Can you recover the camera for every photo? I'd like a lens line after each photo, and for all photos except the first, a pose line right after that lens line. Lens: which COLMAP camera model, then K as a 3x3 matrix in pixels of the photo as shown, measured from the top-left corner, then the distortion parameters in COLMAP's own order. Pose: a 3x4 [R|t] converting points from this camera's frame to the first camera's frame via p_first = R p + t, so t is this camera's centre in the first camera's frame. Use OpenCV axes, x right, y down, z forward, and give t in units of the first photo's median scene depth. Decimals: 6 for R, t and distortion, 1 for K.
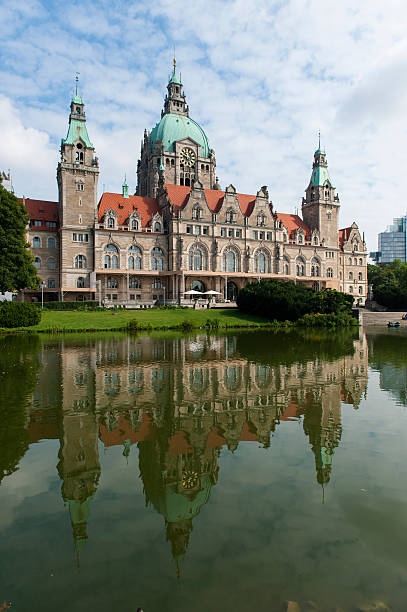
lens RADIAL K [[410.1, 0, 203.2], [0, 410.1, 307.3], [0, 0, 1]] dist [0.002241, -0.000788]
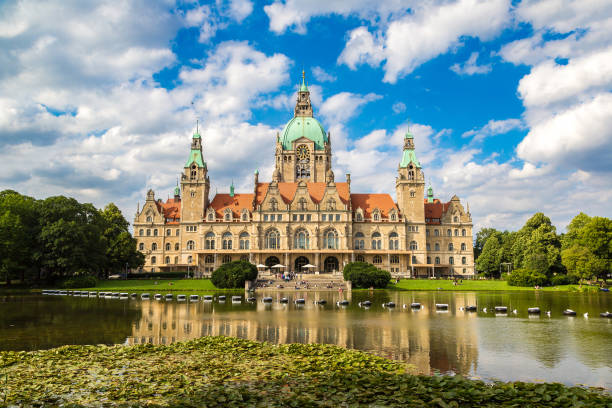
lens RADIAL K [[498.1, 0, 305.1], [0, 498.1, 204.9], [0, 0, 1]] dist [0.012276, 0.001290]
pose [[0.896291, -0.054345, -0.440123, 0.776904], [-0.004144, 0.991393, -0.130852, -0.021072], [0.443446, 0.119105, 0.888352, -0.375963]]
